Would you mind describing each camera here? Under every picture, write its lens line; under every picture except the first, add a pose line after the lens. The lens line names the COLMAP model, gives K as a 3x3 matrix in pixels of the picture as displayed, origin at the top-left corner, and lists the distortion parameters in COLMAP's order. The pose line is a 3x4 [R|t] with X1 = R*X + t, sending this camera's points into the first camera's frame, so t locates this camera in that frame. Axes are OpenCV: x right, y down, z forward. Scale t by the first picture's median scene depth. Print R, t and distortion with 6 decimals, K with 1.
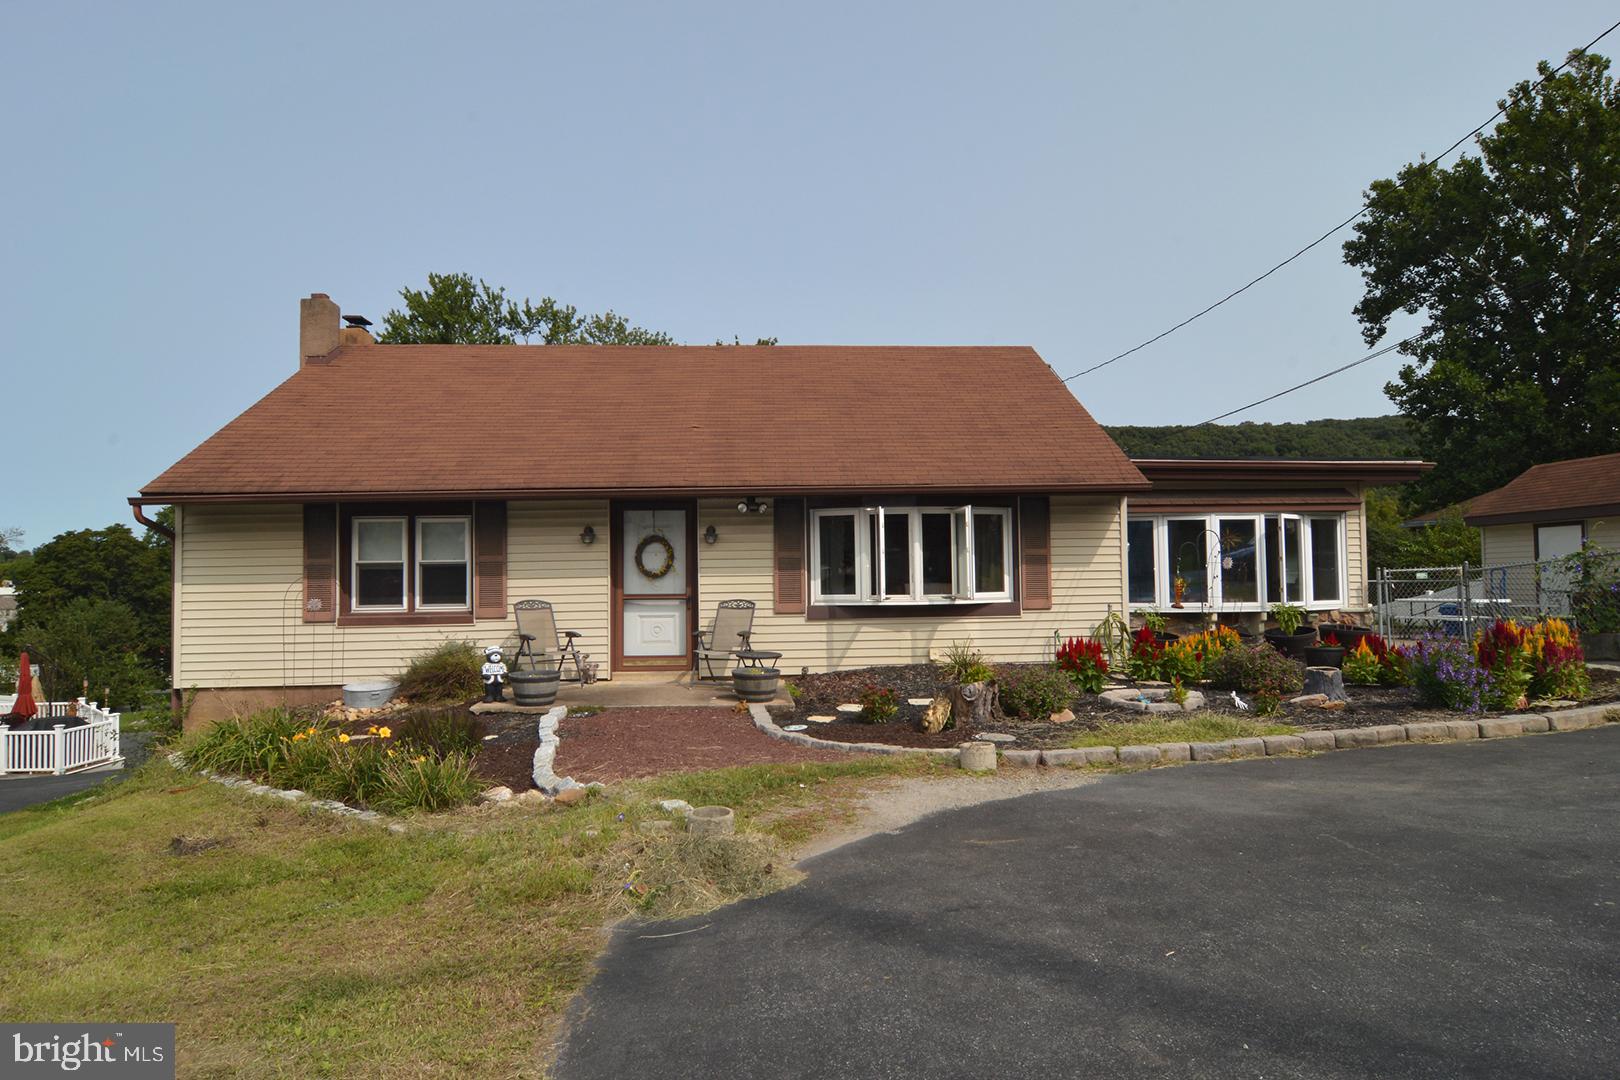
lens RADIAL K [[903.4, 0, 810.0], [0, 903.4, 540.0], [0, 0, 1]] dist [-0.002711, -0.012626]
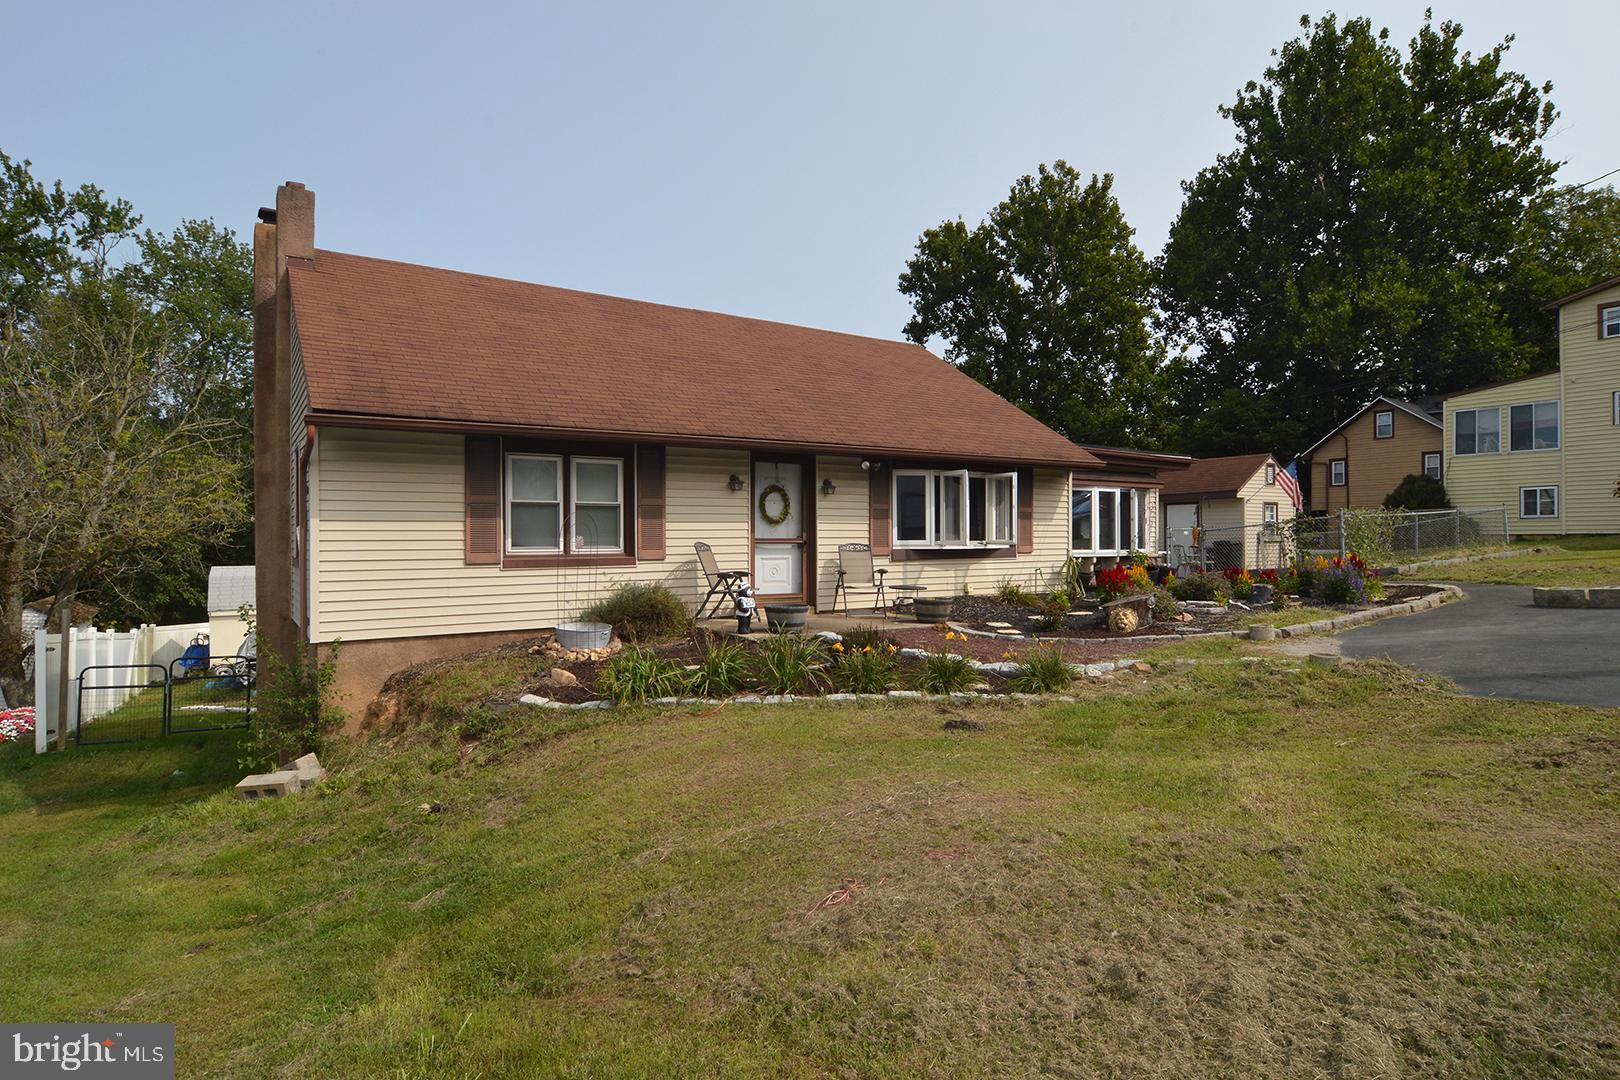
lens RADIAL K [[880.2, 0, 810.0], [0, 880.2, 540.0], [0, 0, 1]] dist [-0.009386, -0.008019]
pose [[0.859087, 0.009433, 0.511743, -0.645681], [-0.027177, 0.999260, 0.027203, 0.029271], [-0.511108, -0.037277, 0.858708, 0.048861]]
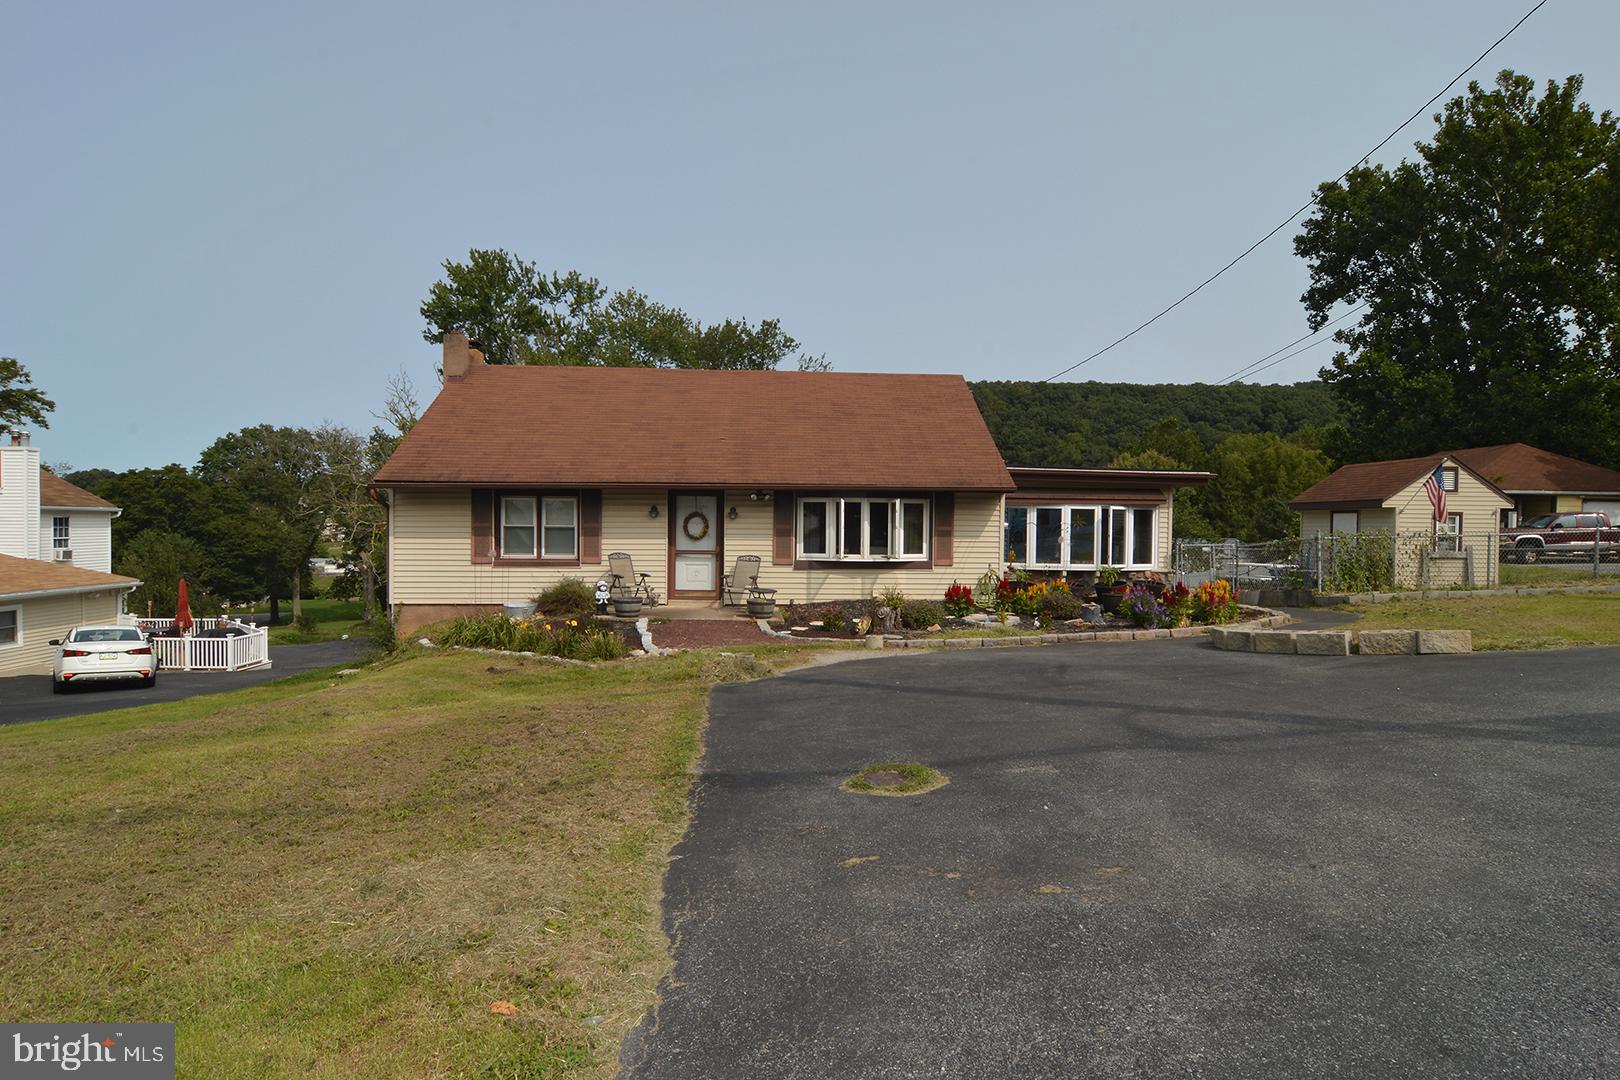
lens RADIAL K [[880.2, 0, 810.0], [0, 880.2, 540.0], [0, 0, 1]] dist [-0.009386, -0.008019]
pose [[0.999726, 0.023124, 0.003563, 0.016441], [-0.023298, 0.997894, 0.060542, -0.049862], [-0.002156, -0.060608, 0.998159, -0.467921]]
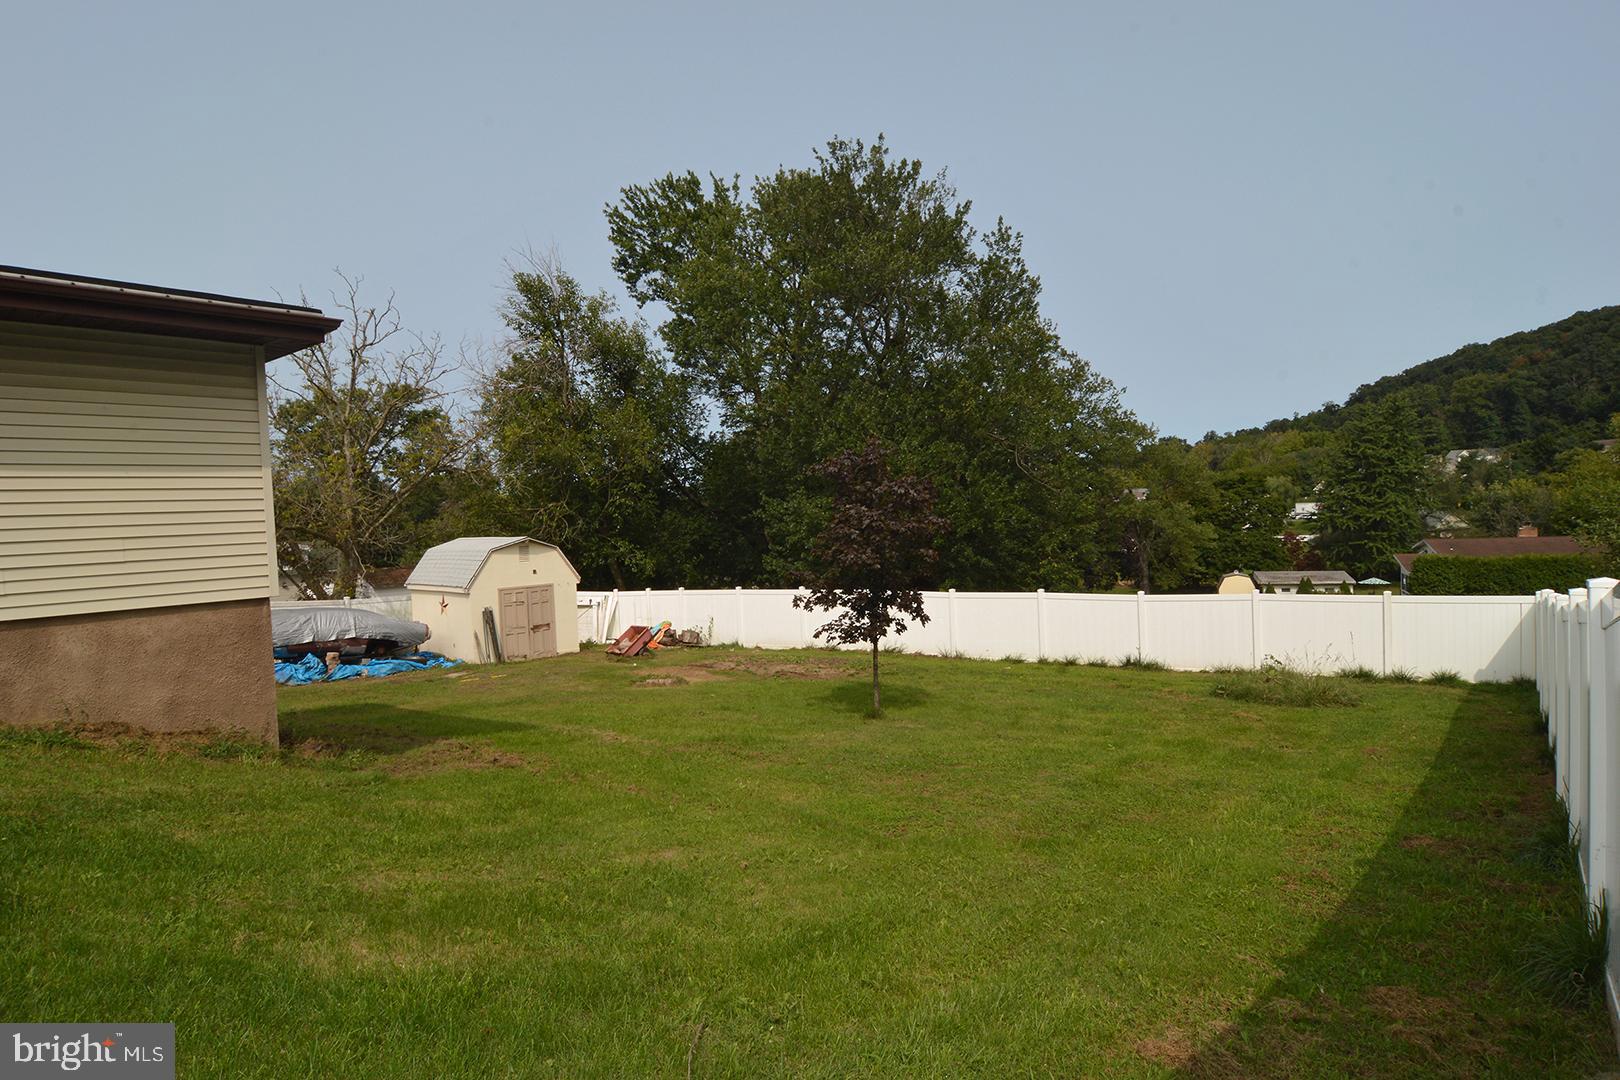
lens RADIAL K [[880.2, 0, 810.0], [0, 880.2, 540.0], [0, 0, 1]] dist [-0.009386, -0.008019]
pose [[0.731195, 0.007093, -0.682132, 1.393001], [0.055563, 0.996004, 0.069916, 0.100766], [0.679902, -0.089023, 0.727879, 1.769085]]
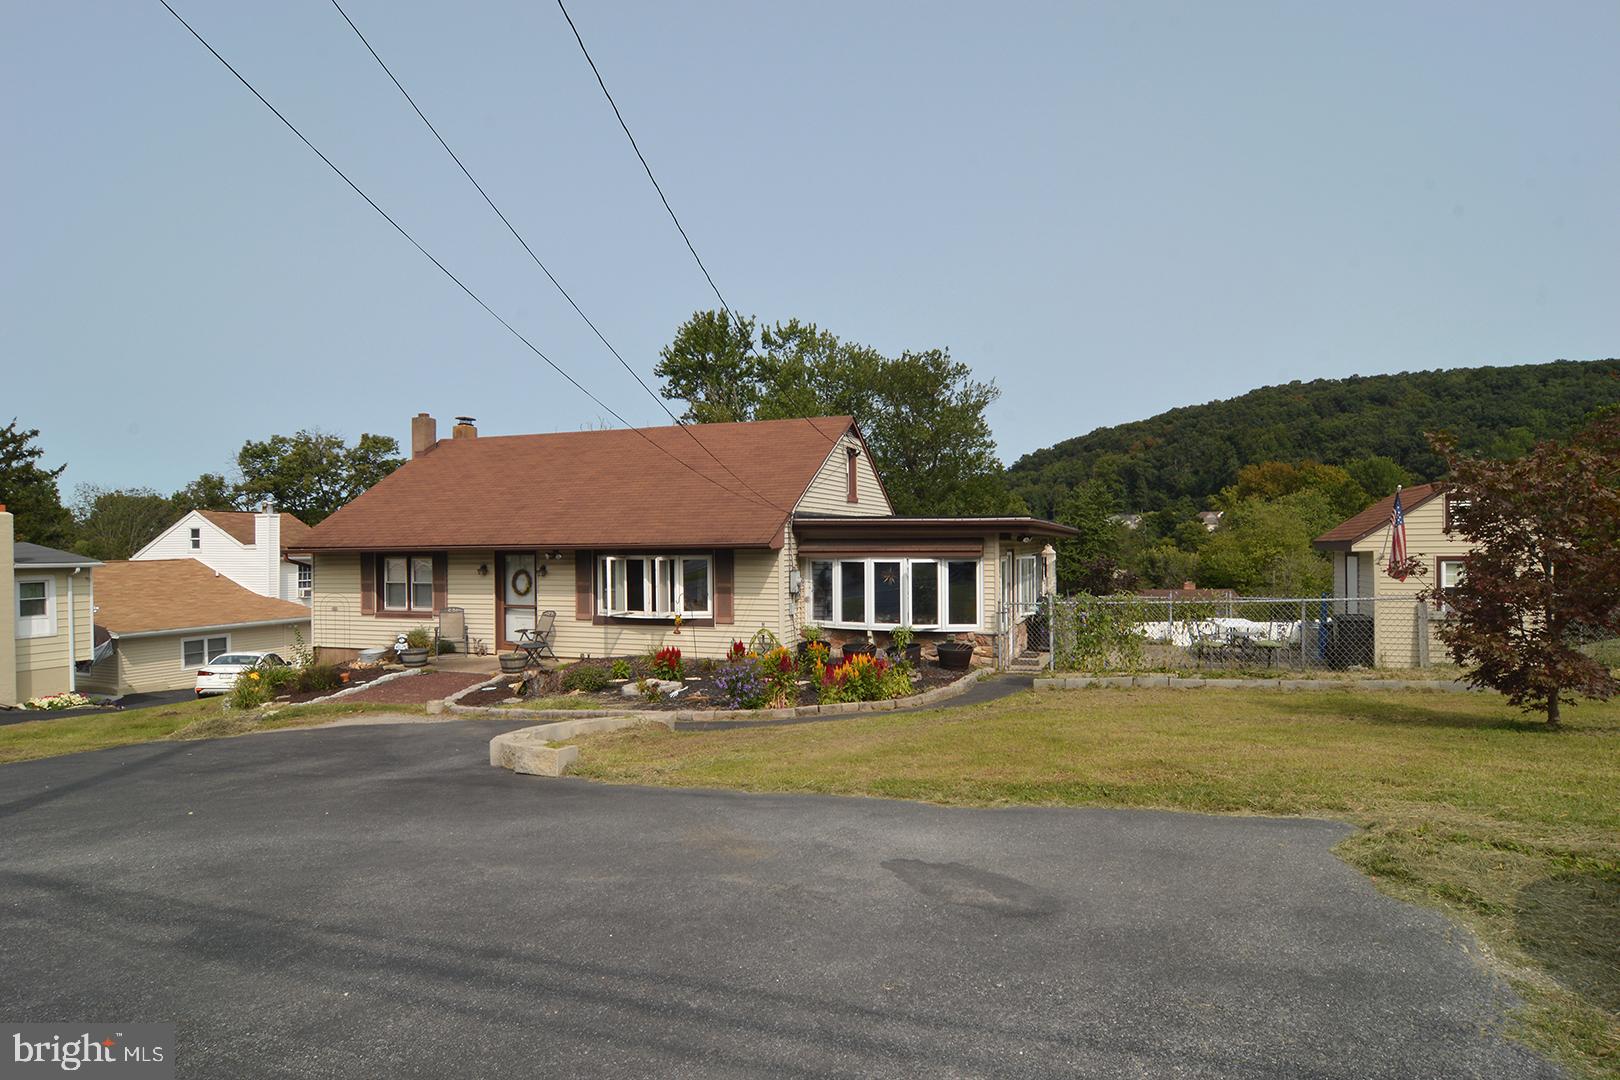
lens RADIAL K [[880.2, 0, 810.0], [0, 880.2, 540.0], [0, 0, 1]] dist [-0.009386, -0.008019]
pose [[0.916528, 0.005129, -0.399937, 0.908752], [0.010759, 0.999240, 0.037472, -0.108265], [0.399825, -0.038647, 0.915776, -0.255014]]
